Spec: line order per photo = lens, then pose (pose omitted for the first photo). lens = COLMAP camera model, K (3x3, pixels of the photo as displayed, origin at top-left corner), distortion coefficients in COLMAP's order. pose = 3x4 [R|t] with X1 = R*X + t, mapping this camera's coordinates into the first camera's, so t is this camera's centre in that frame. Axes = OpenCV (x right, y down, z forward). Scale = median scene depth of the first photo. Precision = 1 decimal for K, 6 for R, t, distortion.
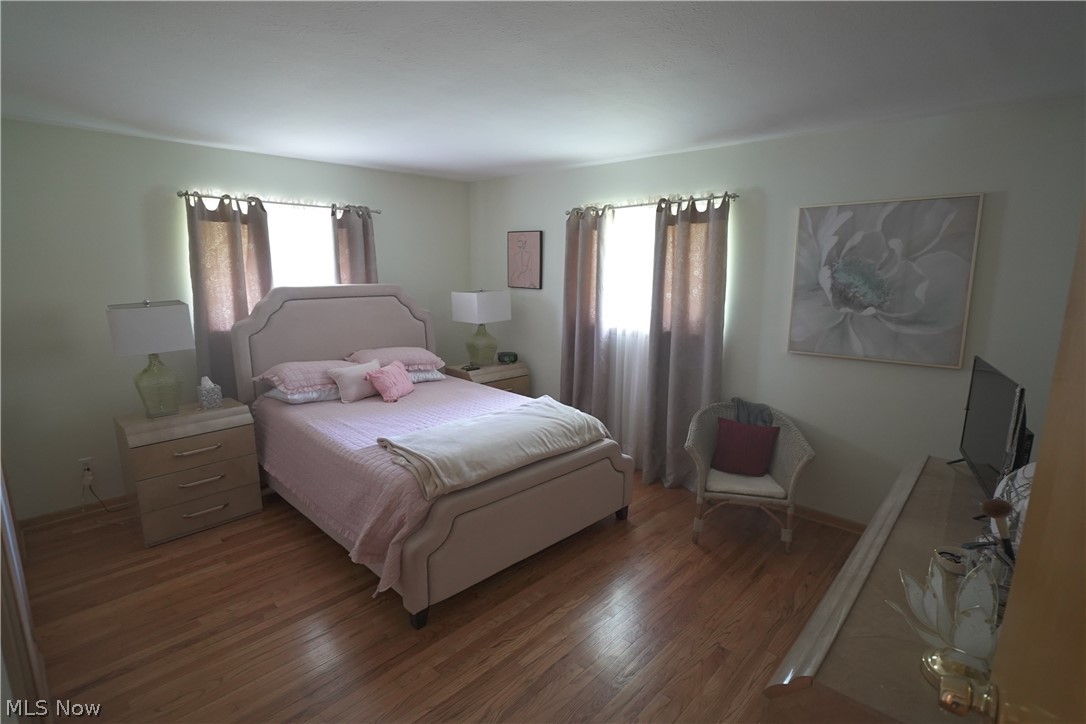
lens RADIAL K [[526.1, 0, 544.1], [0, 526.1, 364.5], [0, 0, 1]] dist [-0.038178, 0.008932]
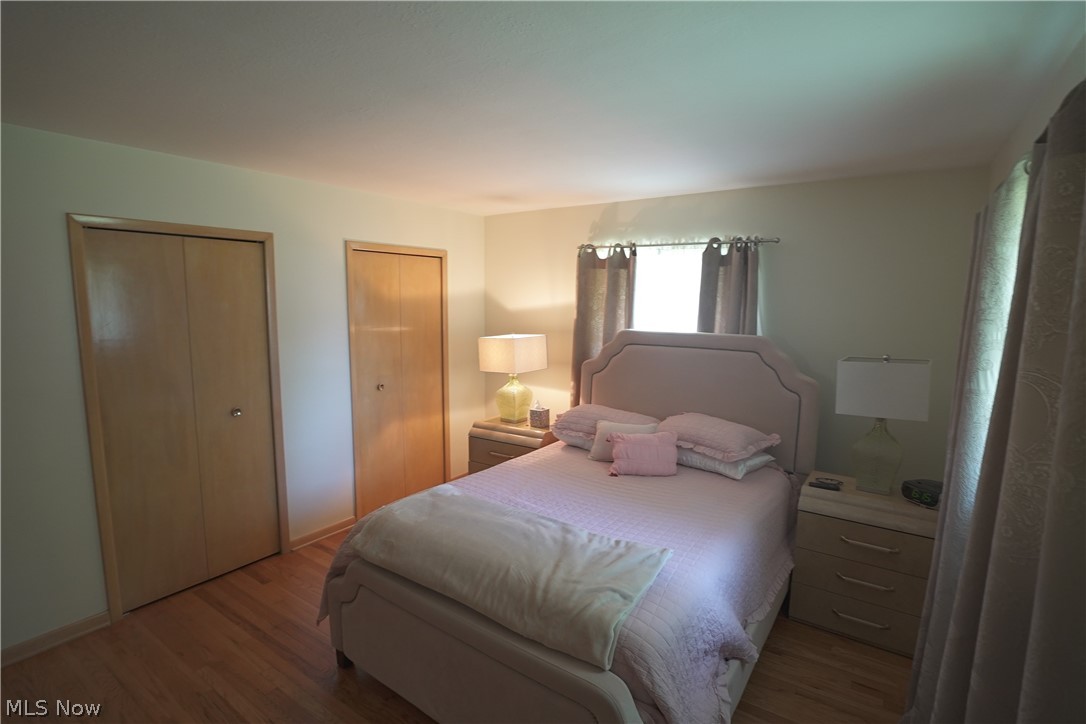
lens RADIAL K [[526.1, 0, 544.1], [0, 526.1, 364.5], [0, 0, 1]] dist [-0.038178, 0.008932]
pose [[0.151764, 0.115585, -0.981635, 0.434017], [-0.190908, 0.977866, 0.085627, -0.132972], [0.969805, 0.174407, 0.170471, 0.650758]]
